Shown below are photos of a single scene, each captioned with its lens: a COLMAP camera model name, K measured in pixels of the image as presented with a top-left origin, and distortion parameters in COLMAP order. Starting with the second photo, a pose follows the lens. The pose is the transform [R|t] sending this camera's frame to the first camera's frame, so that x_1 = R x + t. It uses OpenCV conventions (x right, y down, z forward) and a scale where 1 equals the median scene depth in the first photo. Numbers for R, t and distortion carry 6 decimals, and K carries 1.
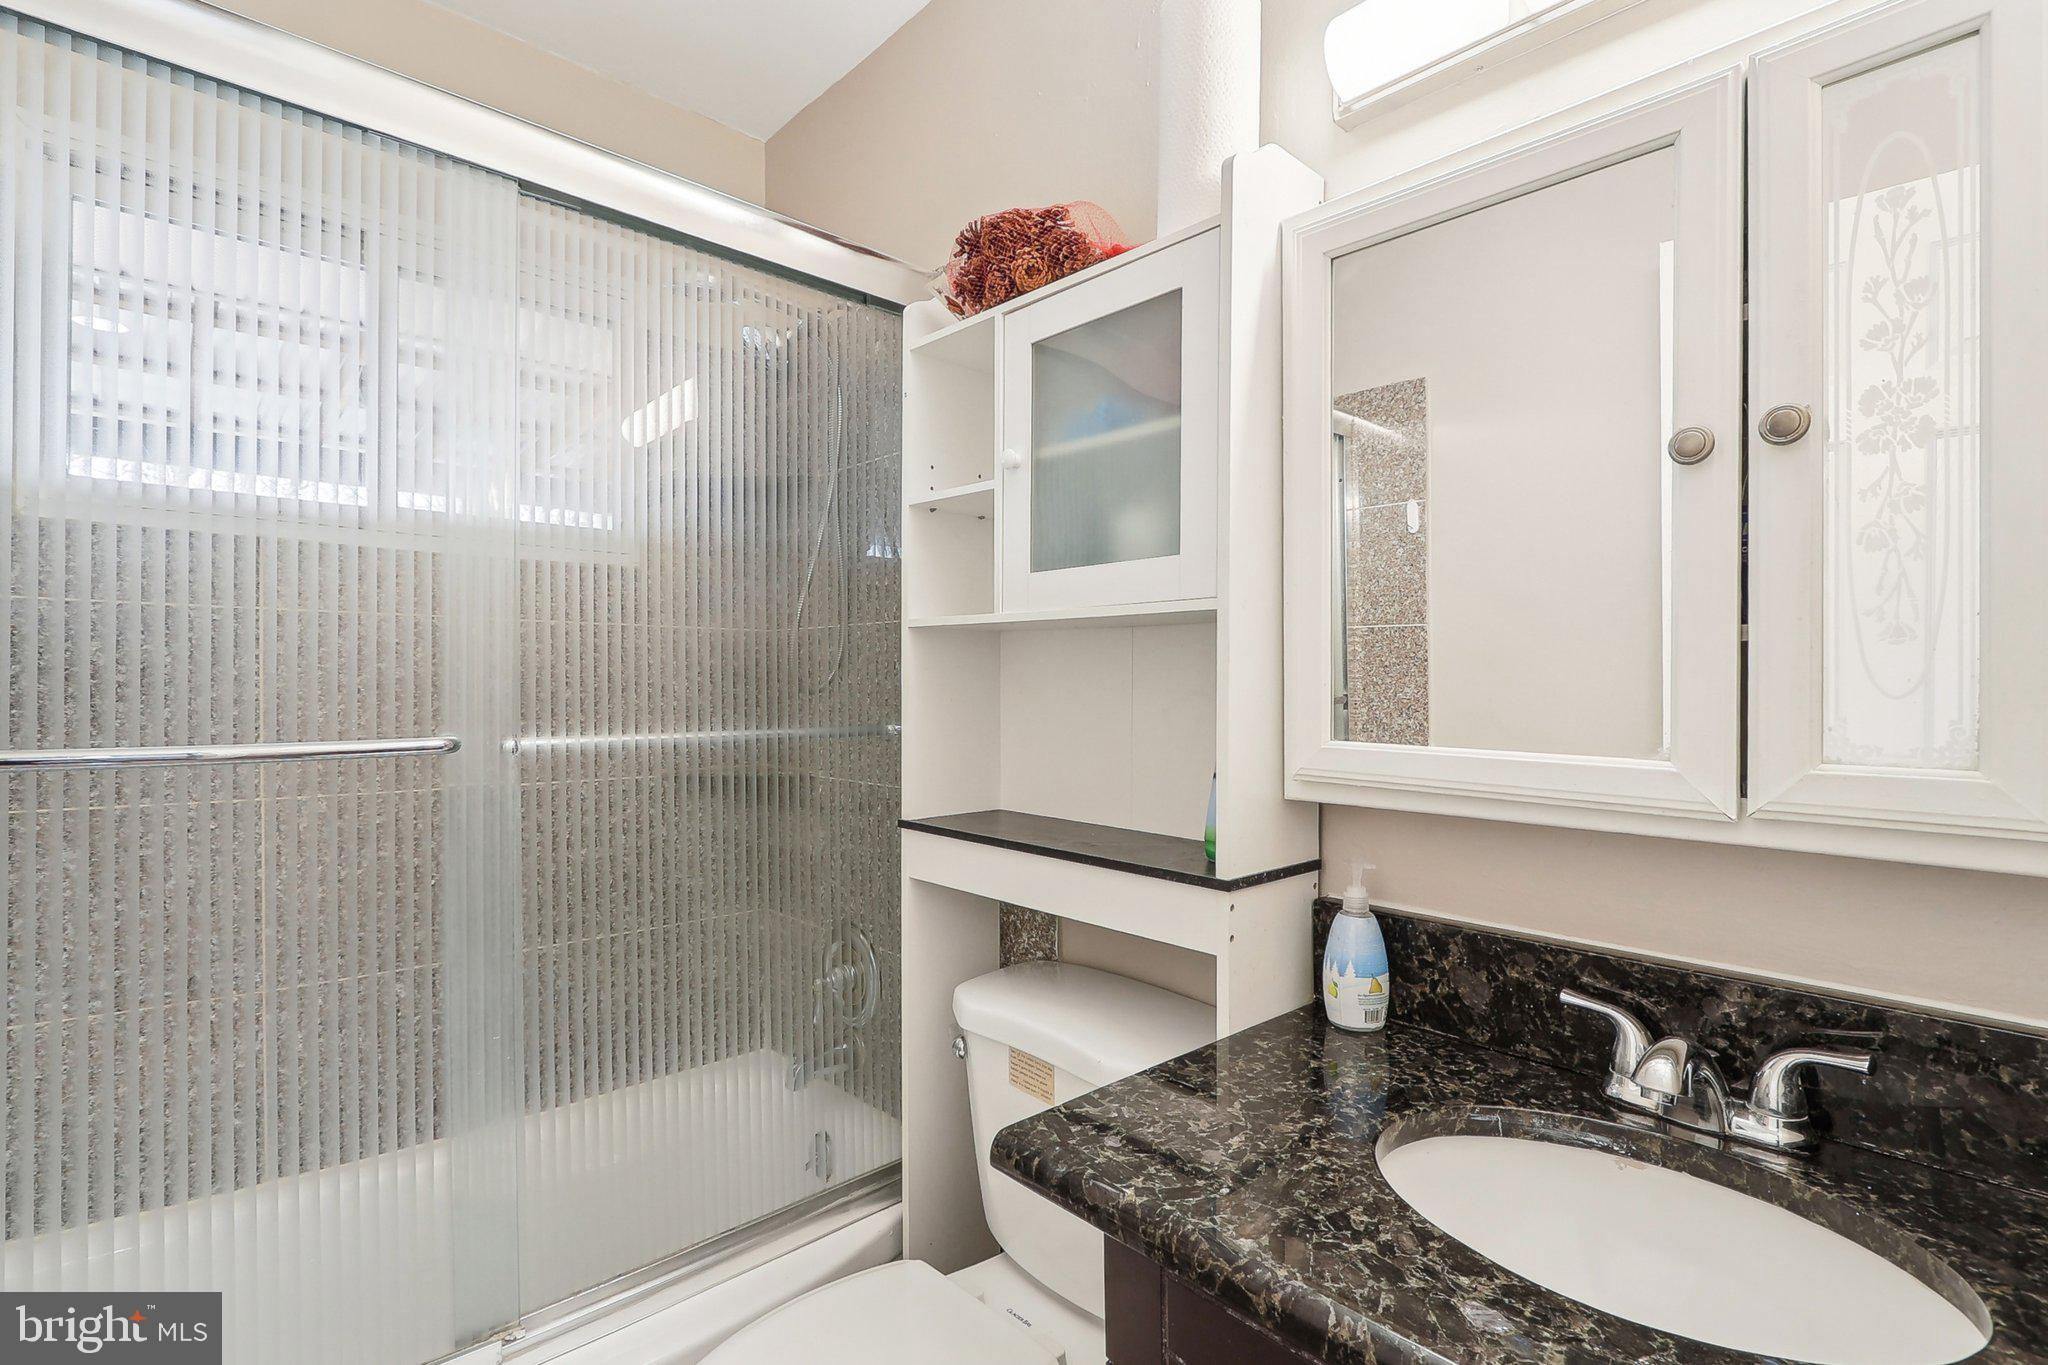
lens RADIAL K [[959.8, 0, 1013.2], [0, 959.8, 665.4], [0, 0, 1]] dist [-0.006481, 0.000113]
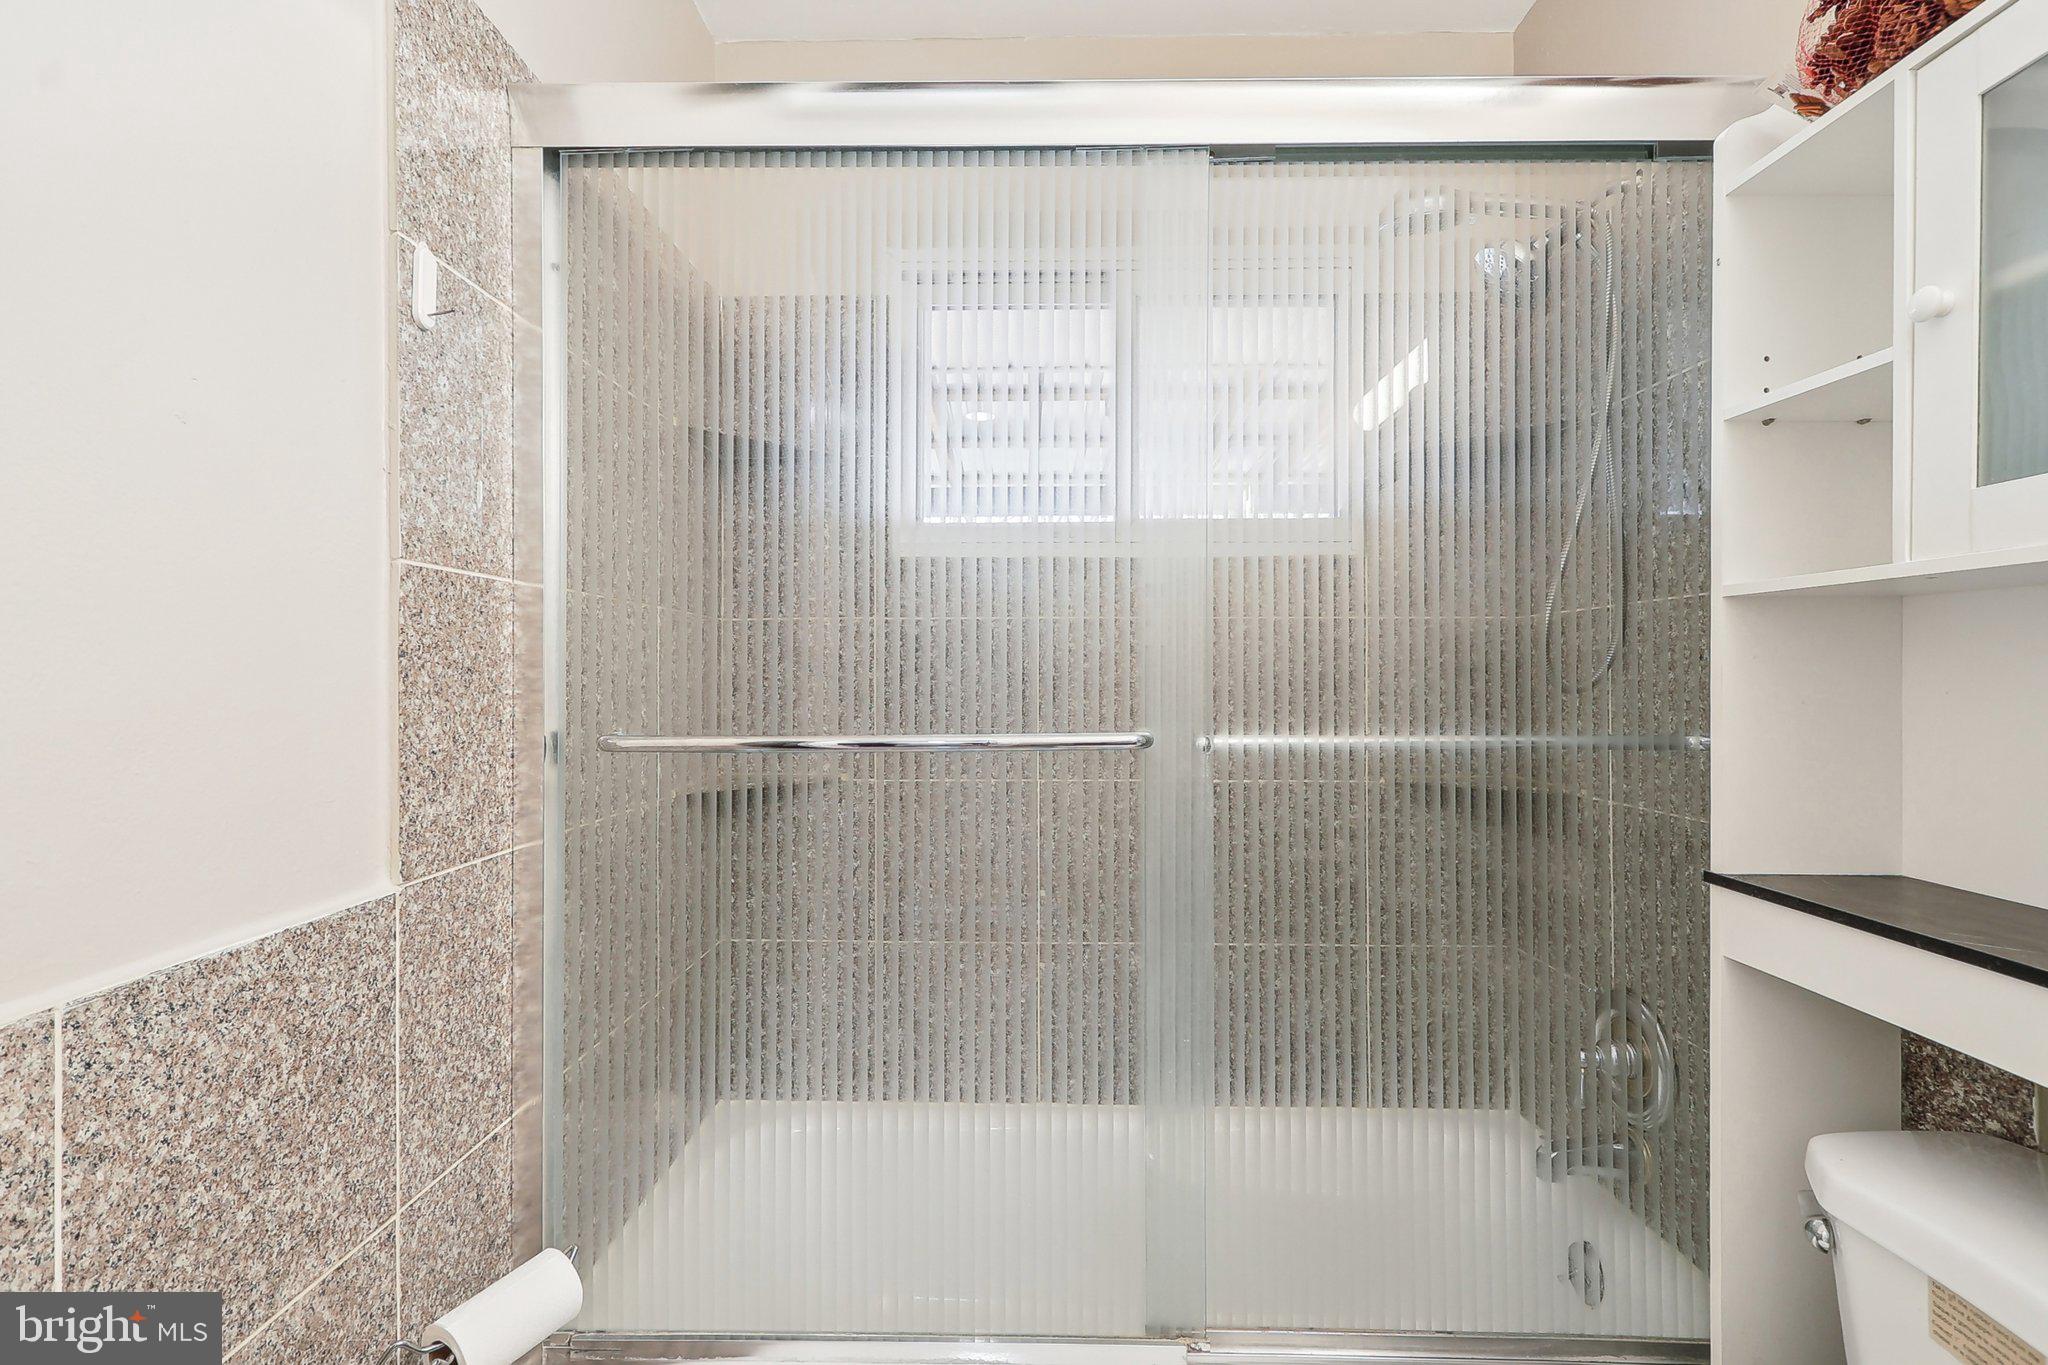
lens RADIAL K [[934.5, 0, 1020.6], [0, 934.5, 693.3], [0, 0, 1]] dist [-0.001645, -0.000589]
pose [[0.726041, 0.002815, -0.687646, -0.013404], [0.015159, 0.999683, 0.020098, 0.009767], [0.687484, -0.025016, 0.725768, 0.158465]]
